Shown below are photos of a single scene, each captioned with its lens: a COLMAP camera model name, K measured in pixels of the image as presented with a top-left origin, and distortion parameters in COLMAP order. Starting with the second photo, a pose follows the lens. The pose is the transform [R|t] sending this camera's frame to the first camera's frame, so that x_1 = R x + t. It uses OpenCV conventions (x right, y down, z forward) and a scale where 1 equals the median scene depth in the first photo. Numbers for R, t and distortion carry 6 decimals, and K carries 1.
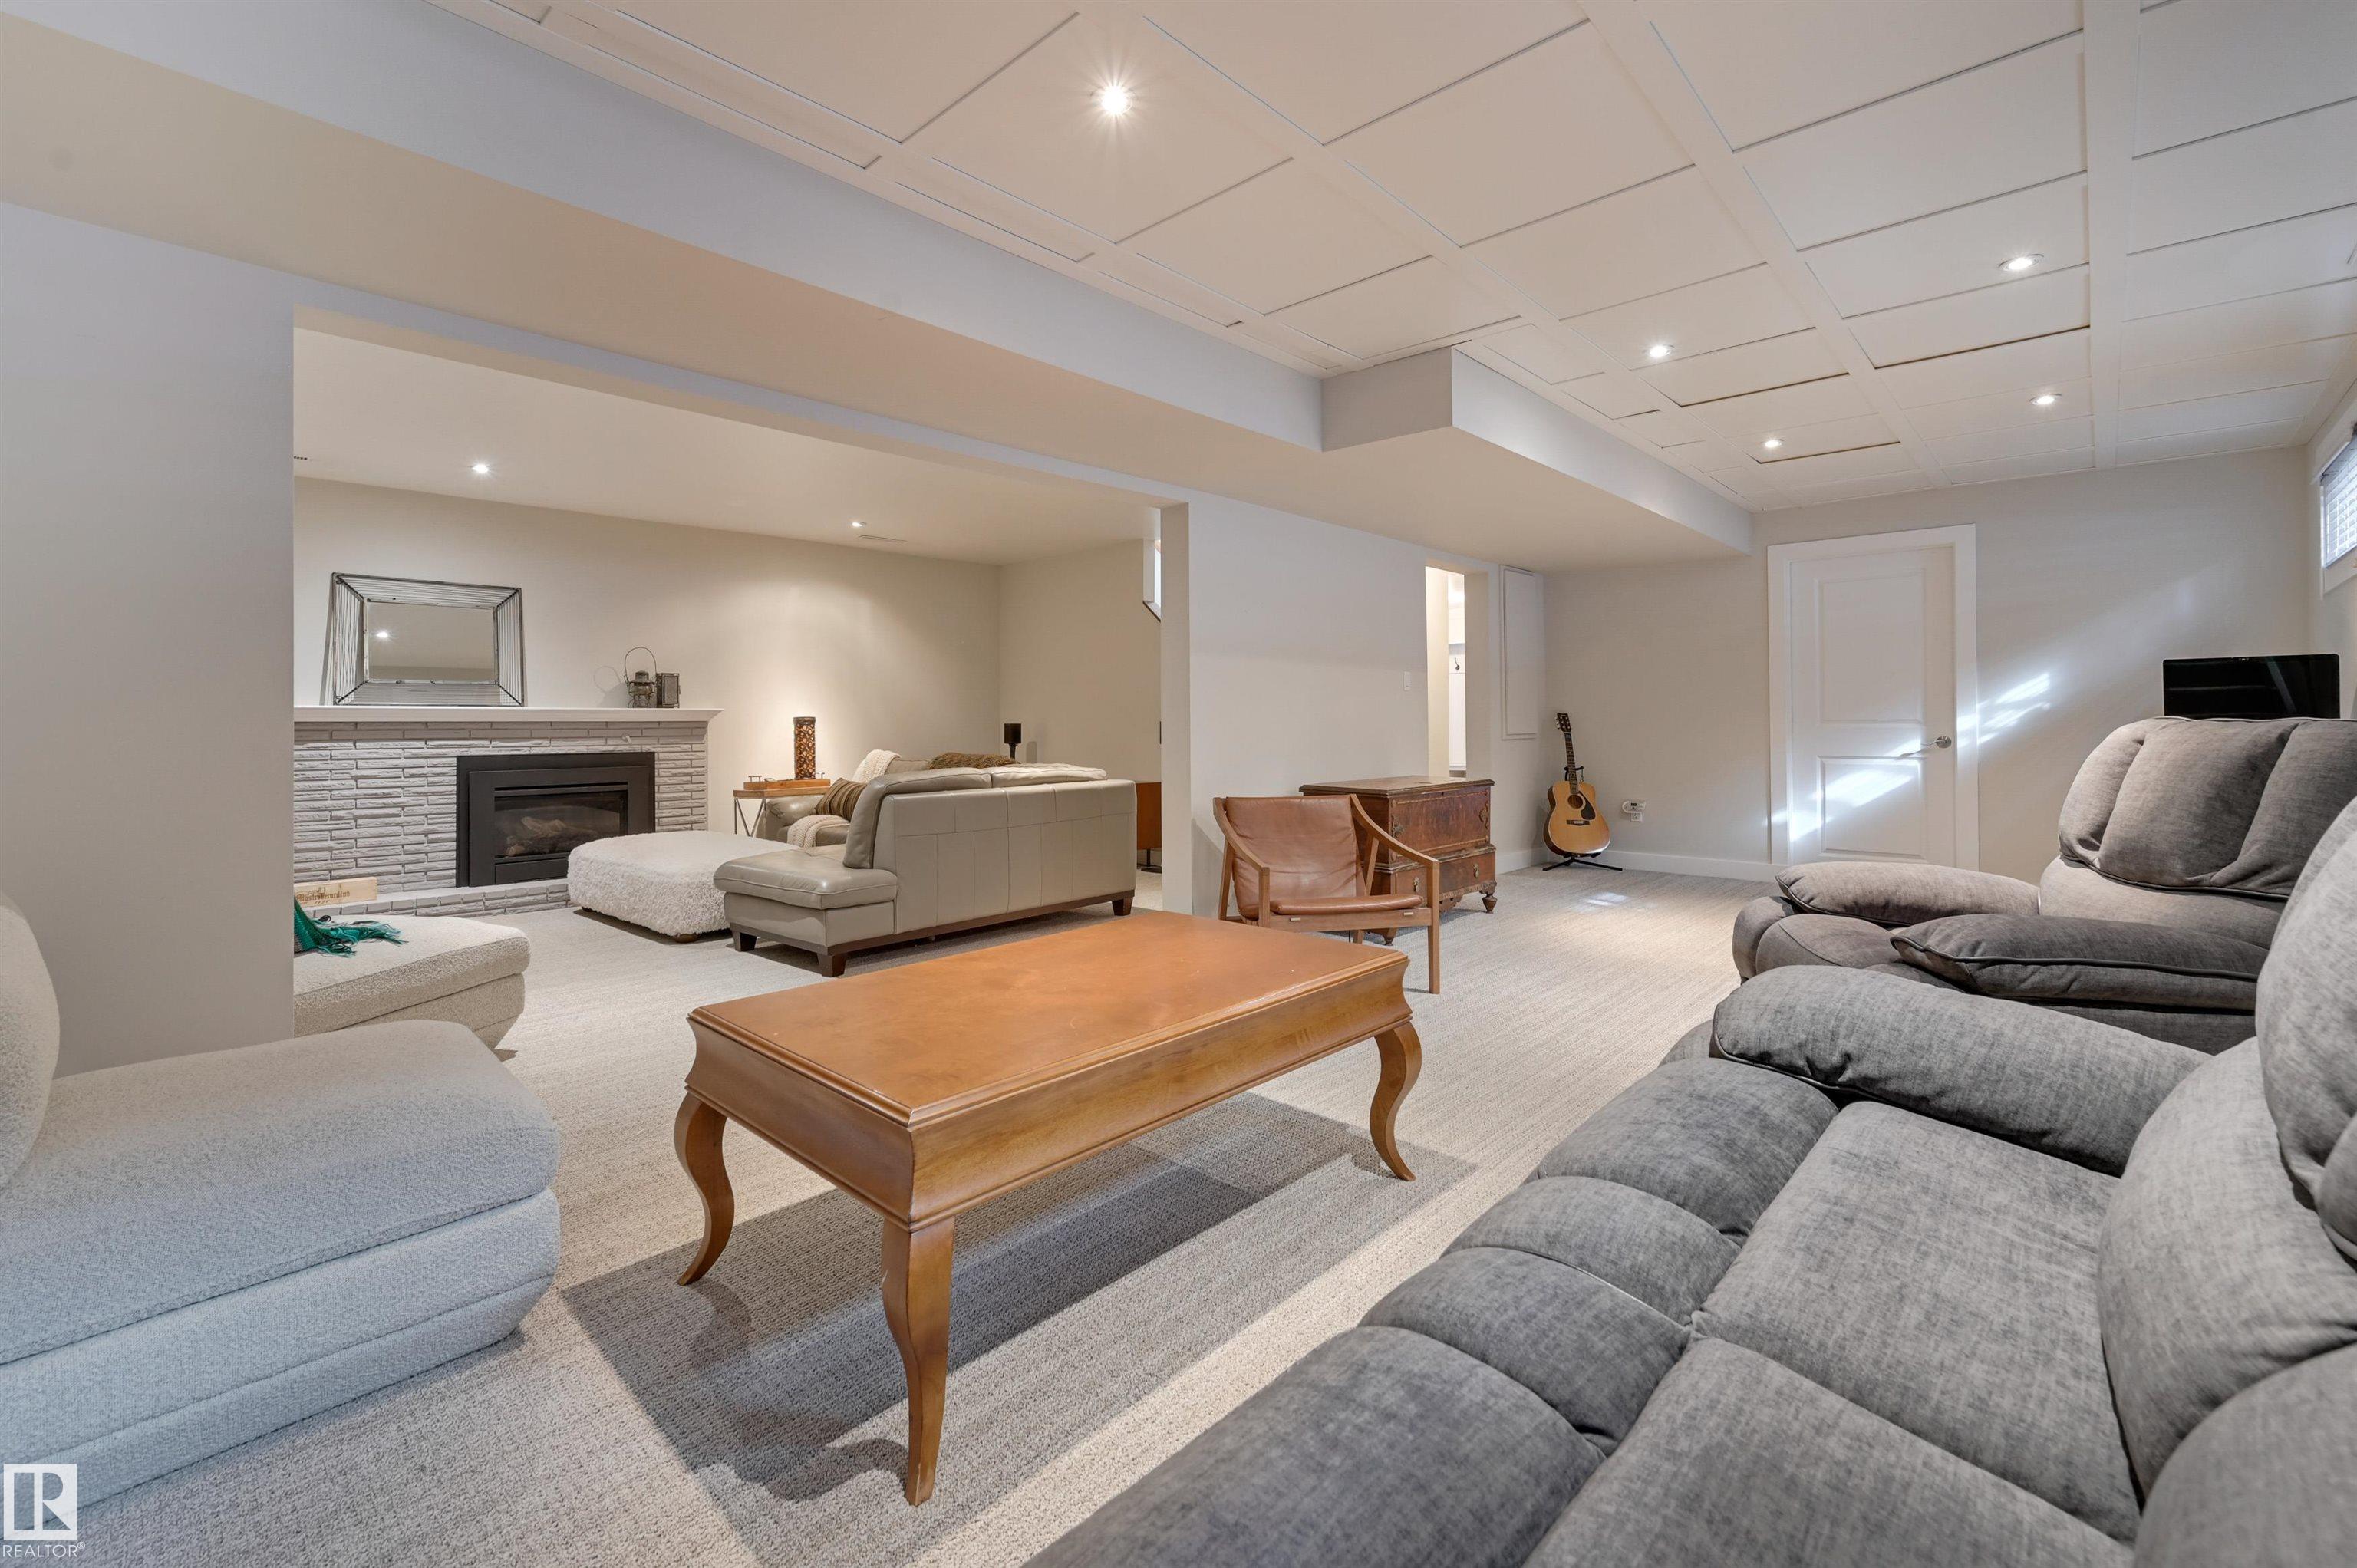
lens RADIAL K [[997.0, 0, 1152.1], [0, 997.0, 722.6], [0, 0, 1]] dist [0.002326, 0.000443]
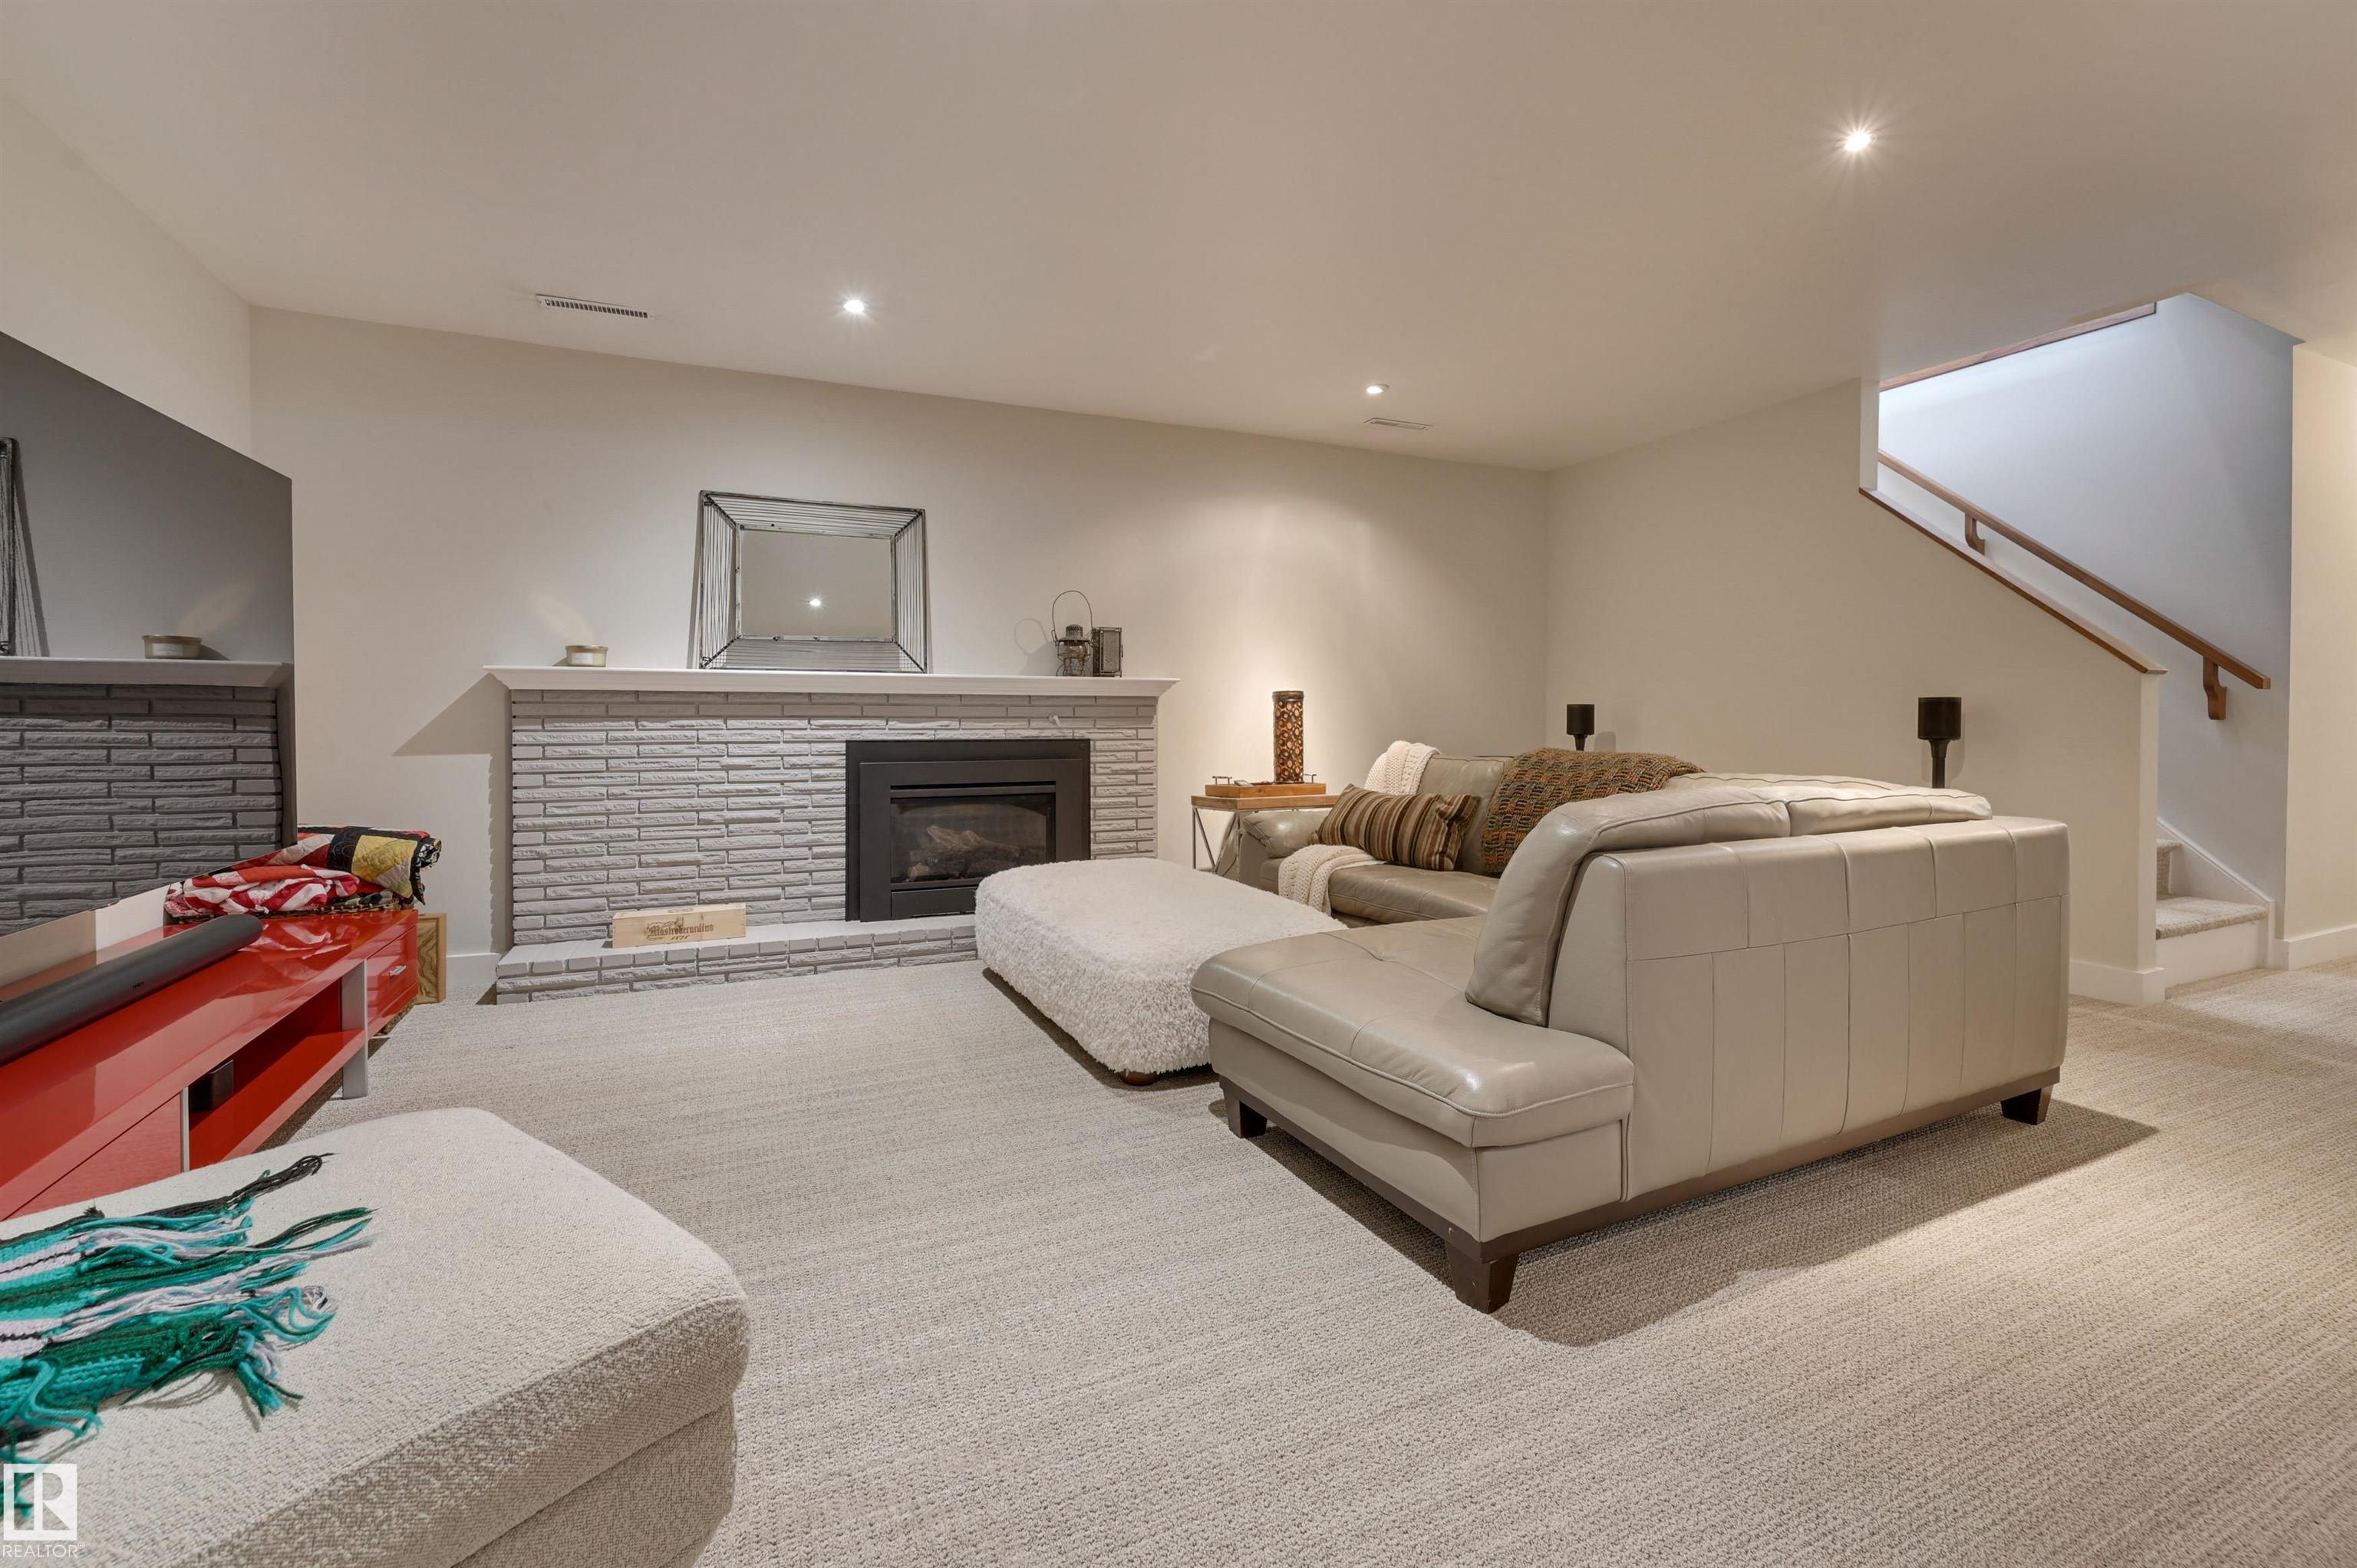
lens RADIAL K [[997.0, 0, 1192.6], [0, 997.0, 726.8], [0, 0, 1]] dist [0.002326, 0.000443]
pose [[0.935621, 0.011300, -0.352824, -0.198658], [-0.006843, 0.999880, 0.013877, 0.011269], [0.352939, -0.010569, 0.935587, 0.399609]]
